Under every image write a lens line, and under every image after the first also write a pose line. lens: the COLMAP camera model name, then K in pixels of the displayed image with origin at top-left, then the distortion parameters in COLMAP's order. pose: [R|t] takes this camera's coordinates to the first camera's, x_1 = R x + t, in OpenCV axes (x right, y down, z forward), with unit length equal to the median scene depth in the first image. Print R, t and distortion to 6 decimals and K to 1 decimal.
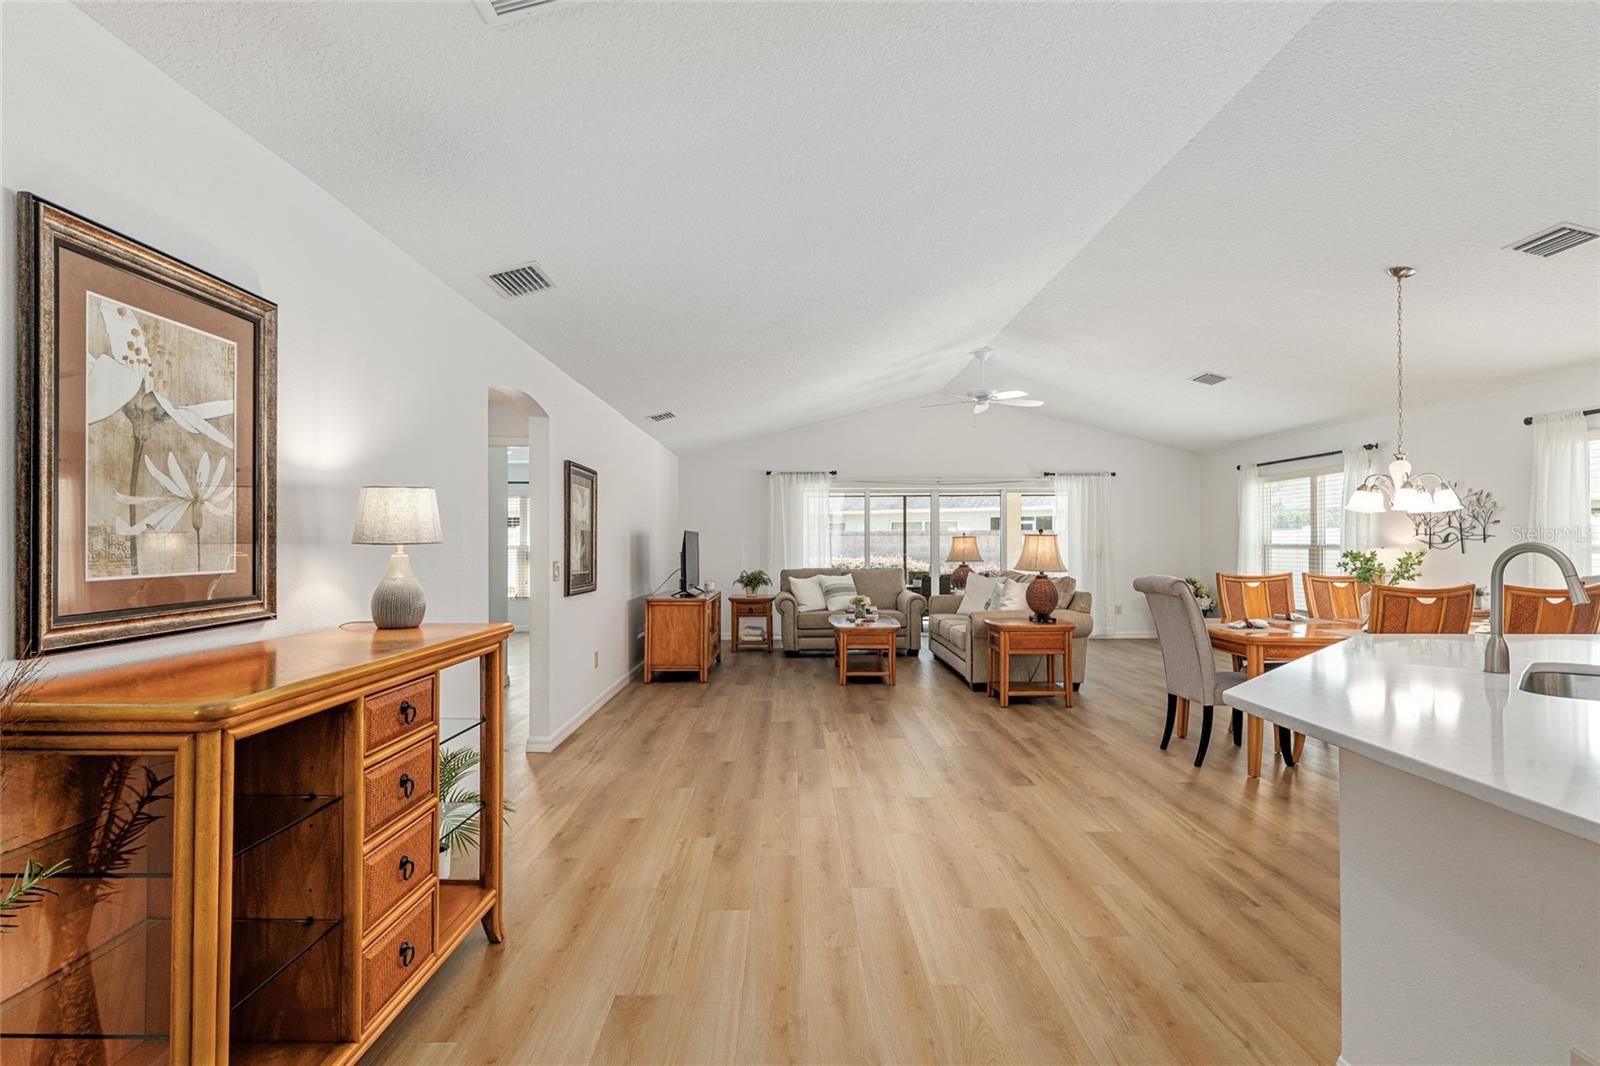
lens RADIAL K [[804.6, 0, 802.9], [0, 804.6, 535.4], [0, 0, 1]] dist [0.001723, 0.000344]
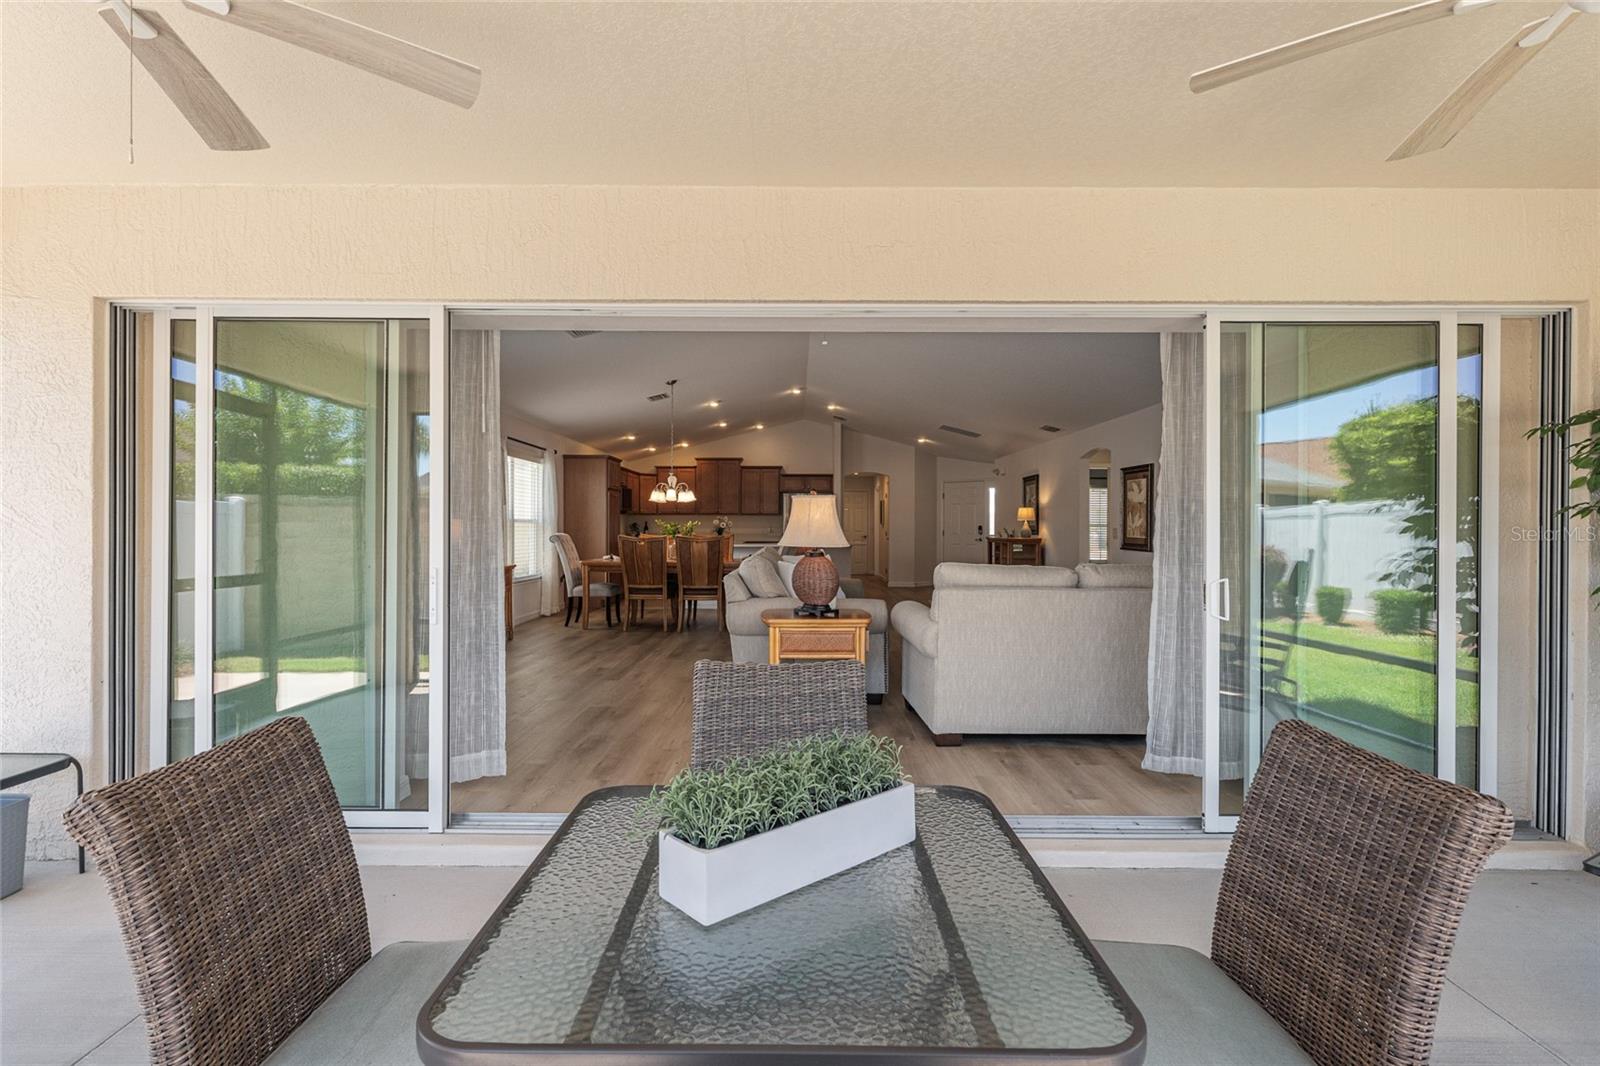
lens RADIAL K [[794.2, 0, 787.5], [0, 794.2, 526.3], [0, 0, 1]] dist [-0.003162, -0.000577]
pose [[-0.999821, -0.001170, 0.018902, 0.274152], [-0.001338, 0.999960, -0.008886, 0.031511], [-0.018891, -0.008910, -0.999782, 1.939312]]
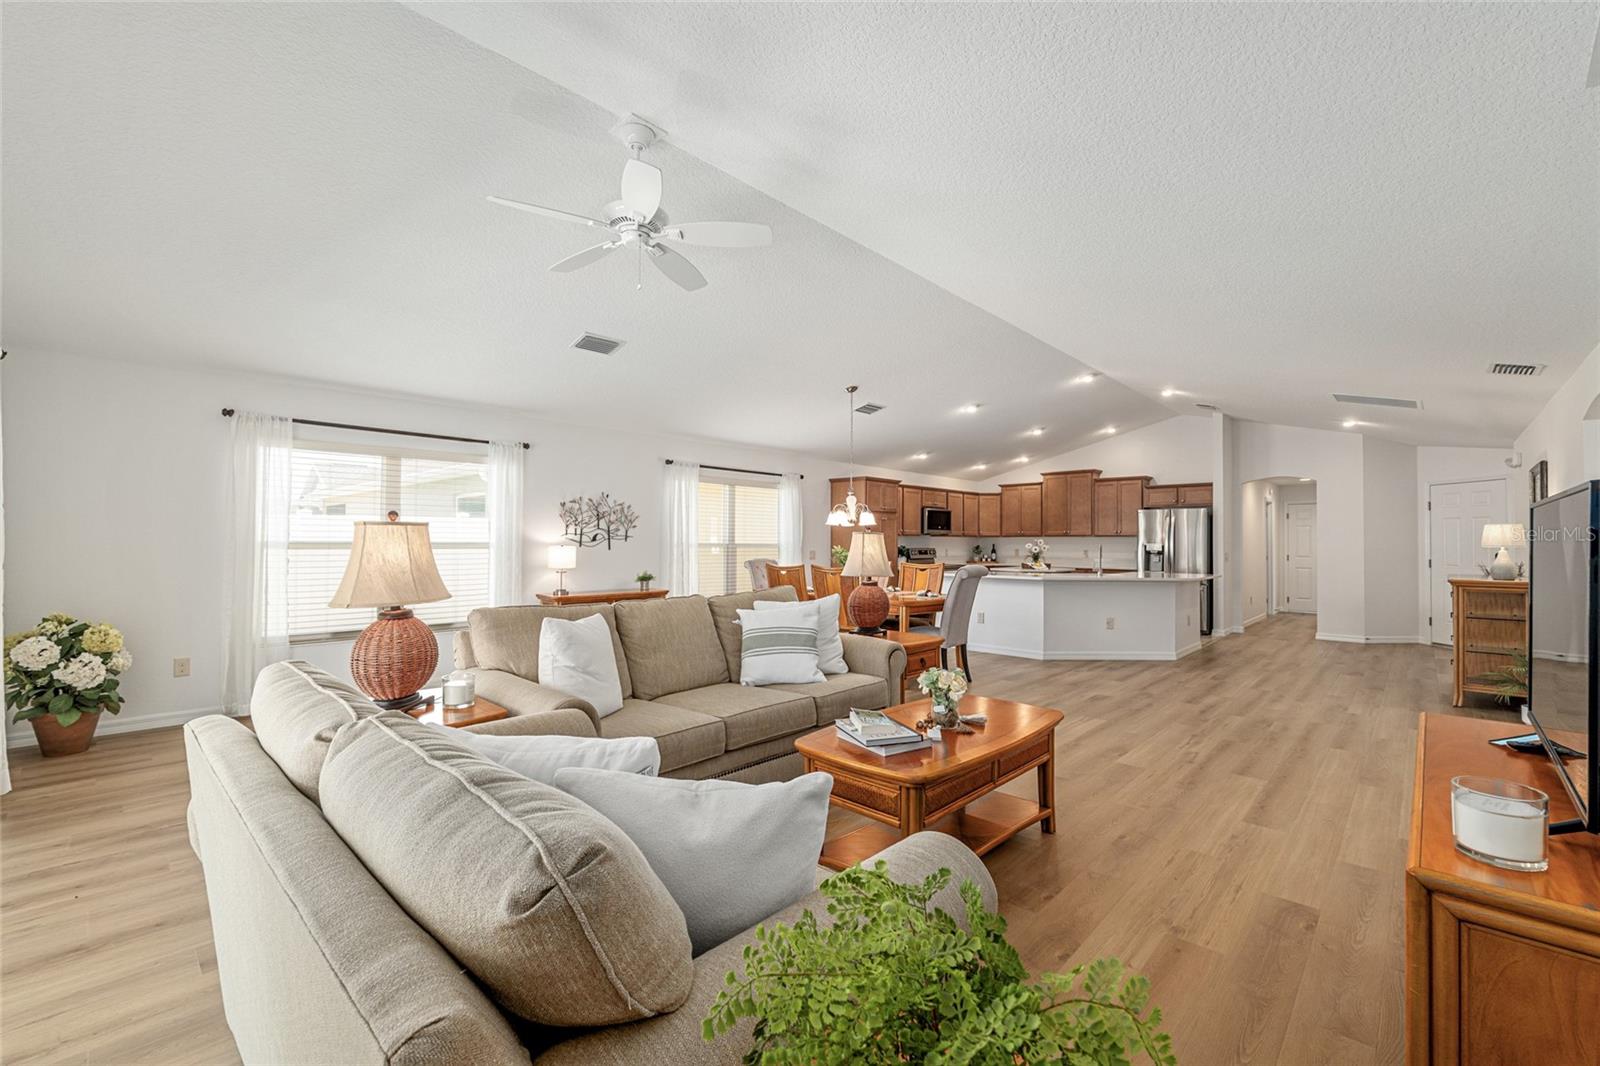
lens RADIAL K [[665.4, 0, 787.2], [0, 665.4, 530.1], [0, 0, 1]] dist [-0.007415, -0.001399]
pose [[-0.706741, 0.007866, 0.707428, -0.127617], [-0.011922, 0.999664, -0.023026, 0.011111], [-0.707372, -0.024707, -0.706410, 1.389083]]
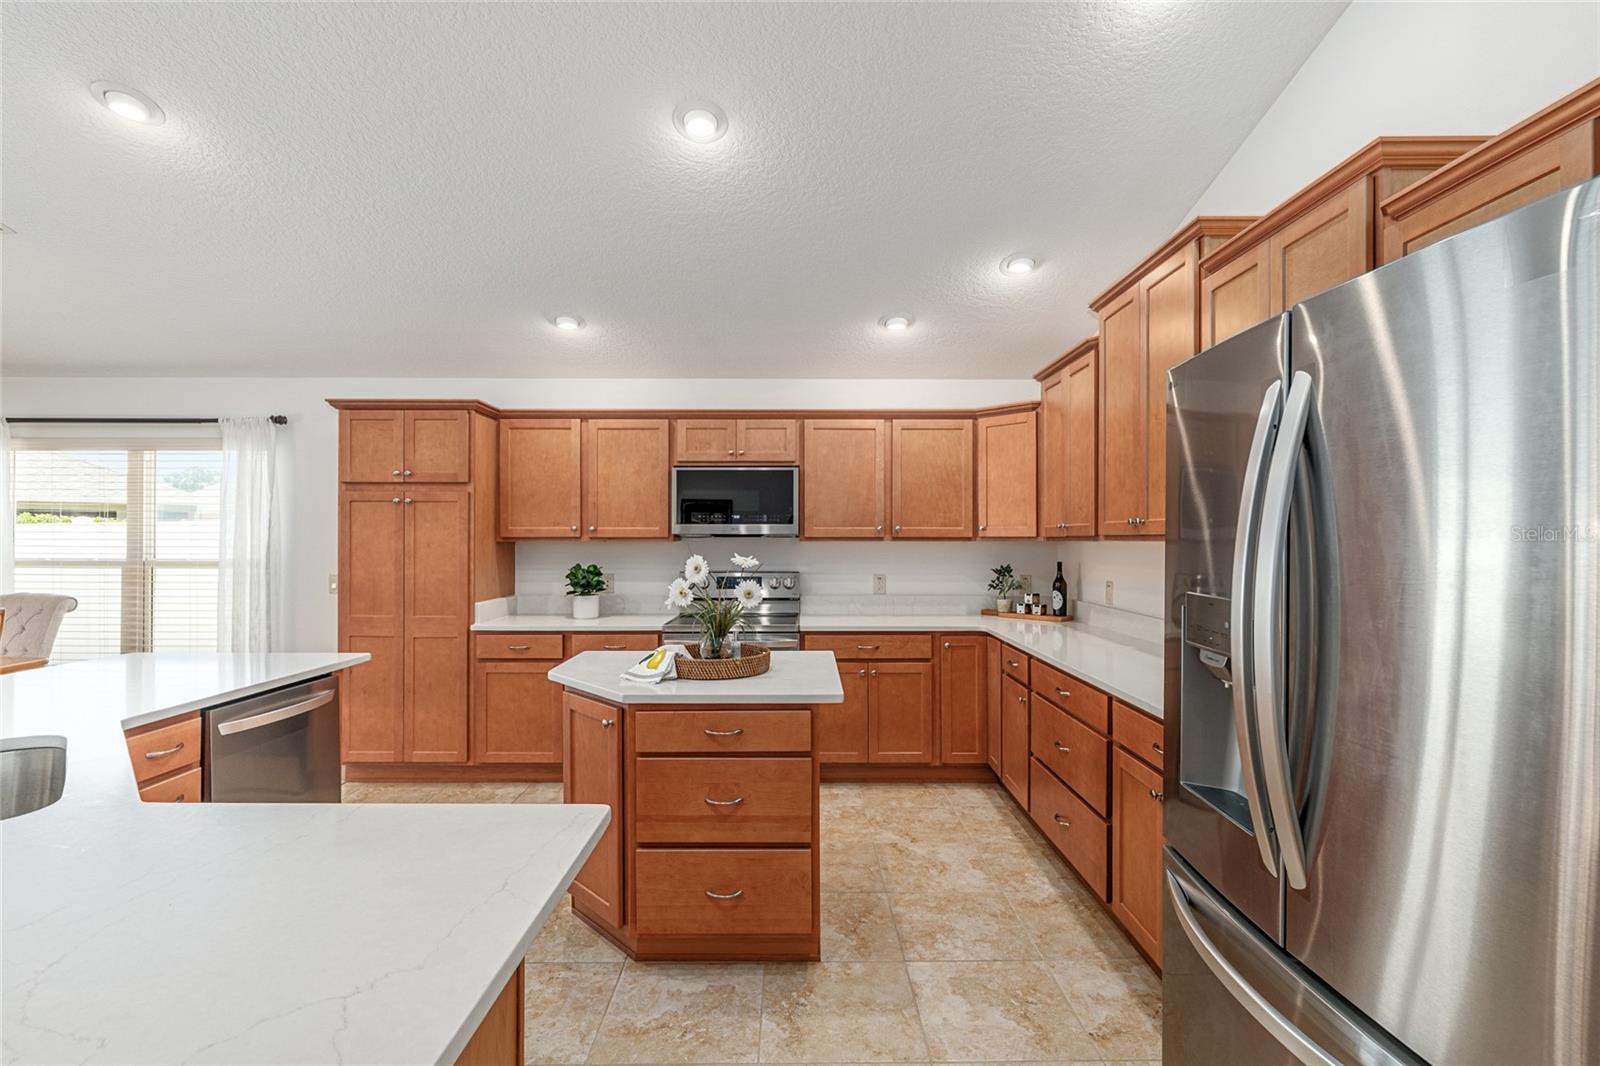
lens RADIAL K [[726.8, 0, 791.4], [0, 726.8, 534.1], [0, 0, 1]] dist [0.001994, -0.000833]
pose [[0.014244, 0.004756, 0.999887, 0.096064], [-0.009574, 0.999943, -0.004620, -0.016731], [-0.999853, -0.009507, 0.014289, 0.048492]]
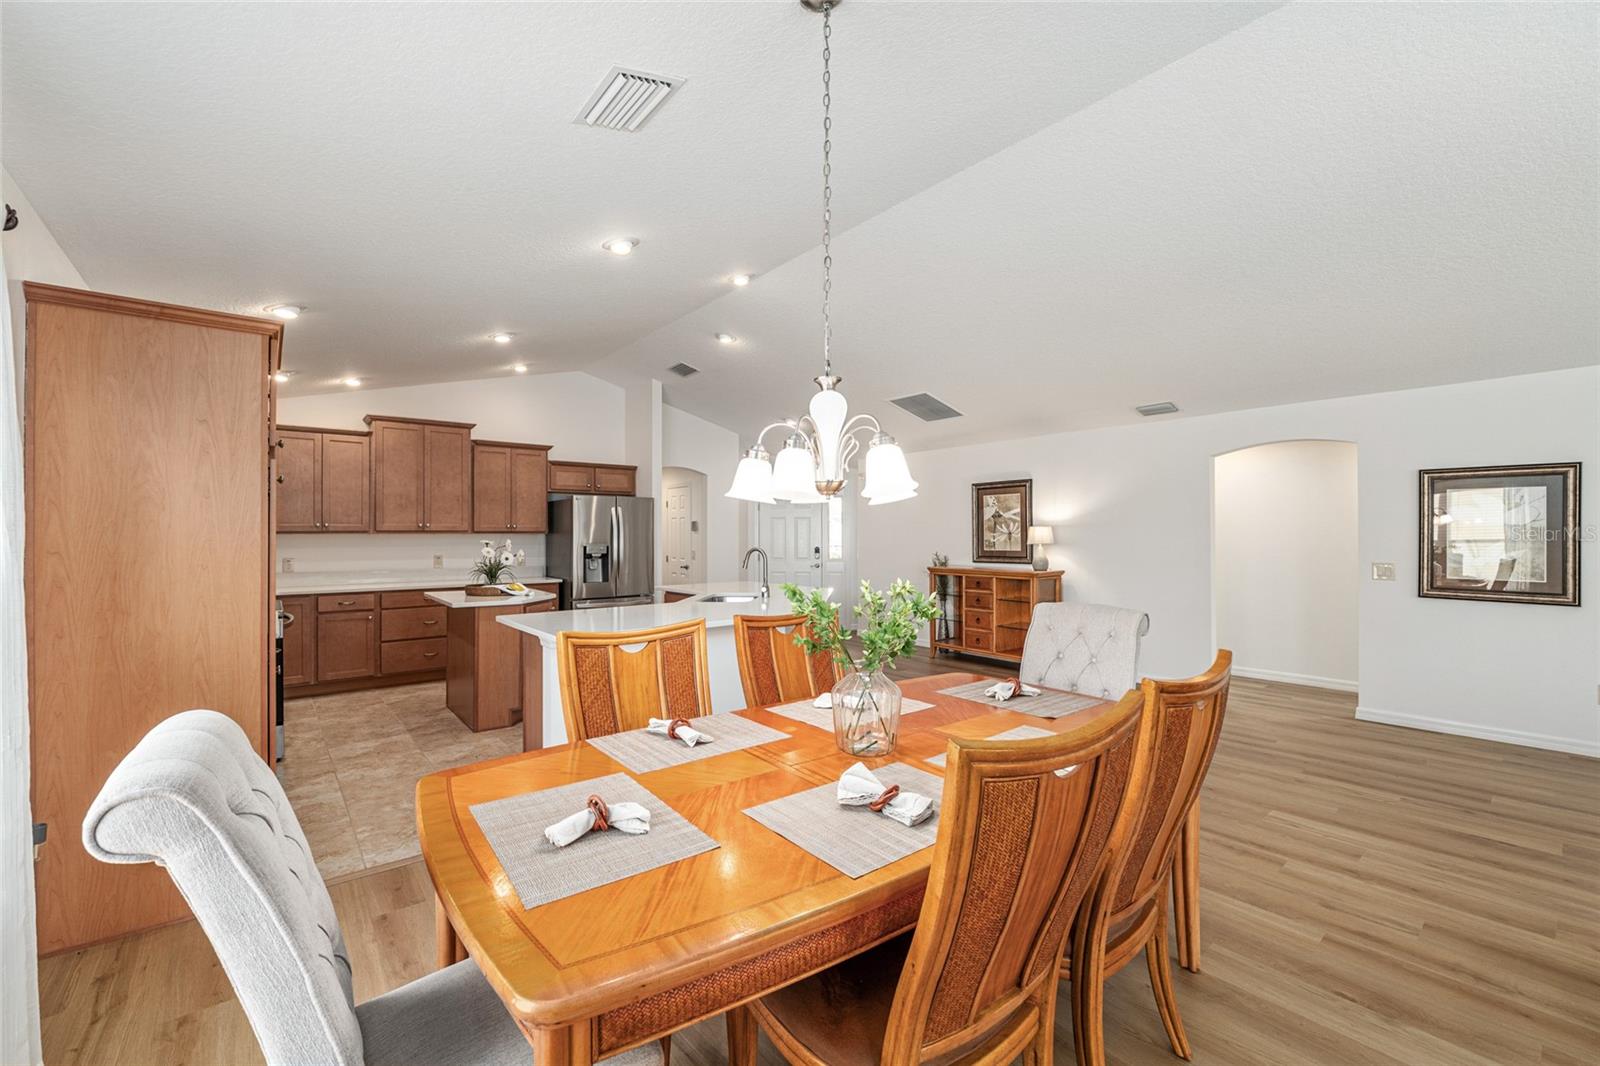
lens RADIAL K [[665.4, 0, 799.8], [0, 665.4, 530.5], [0, 0, 1]] dist [-0.007415, -0.001399]
pose [[-0.780847, -0.002471, -0.624717, 0.652490], [0.007308, 0.999888, -0.013089, -0.005565], [0.624679, -0.014785, -0.780741, 0.848807]]
